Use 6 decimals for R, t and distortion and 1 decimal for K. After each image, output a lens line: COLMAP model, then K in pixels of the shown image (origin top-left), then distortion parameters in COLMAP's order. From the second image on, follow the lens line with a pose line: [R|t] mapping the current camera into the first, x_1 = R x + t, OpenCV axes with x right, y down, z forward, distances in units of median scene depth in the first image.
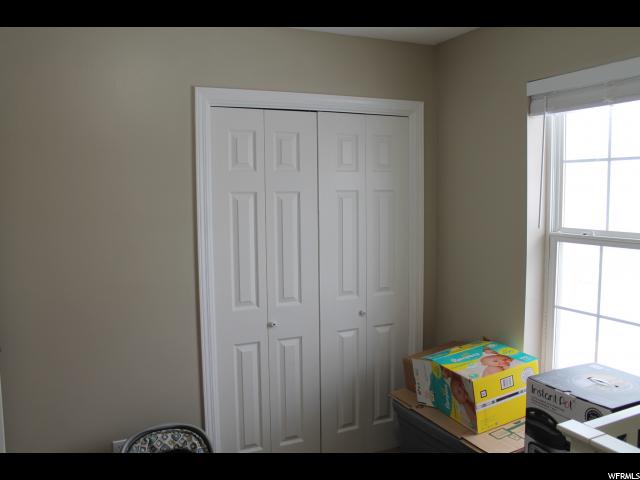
lens RADIAL K [[571.6, 0, 320.0], [0, 571.6, 240.0], [0, 0, 1]] dist [-0.069923, -0.003691]
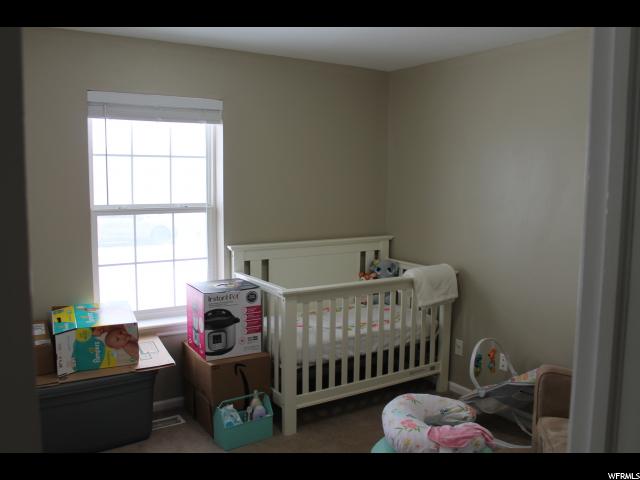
lens RADIAL K [[571.6, 0, 320.0], [0, 571.6, 240.0], [0, 0, 1]] dist [-0.069923, -0.003691]
pose [[-0.139368, -0.092089, 0.985949, -0.989421], [0.083206, 0.991056, 0.104328, -0.036990], [-0.986739, 0.096576, -0.130459, 0.692871]]
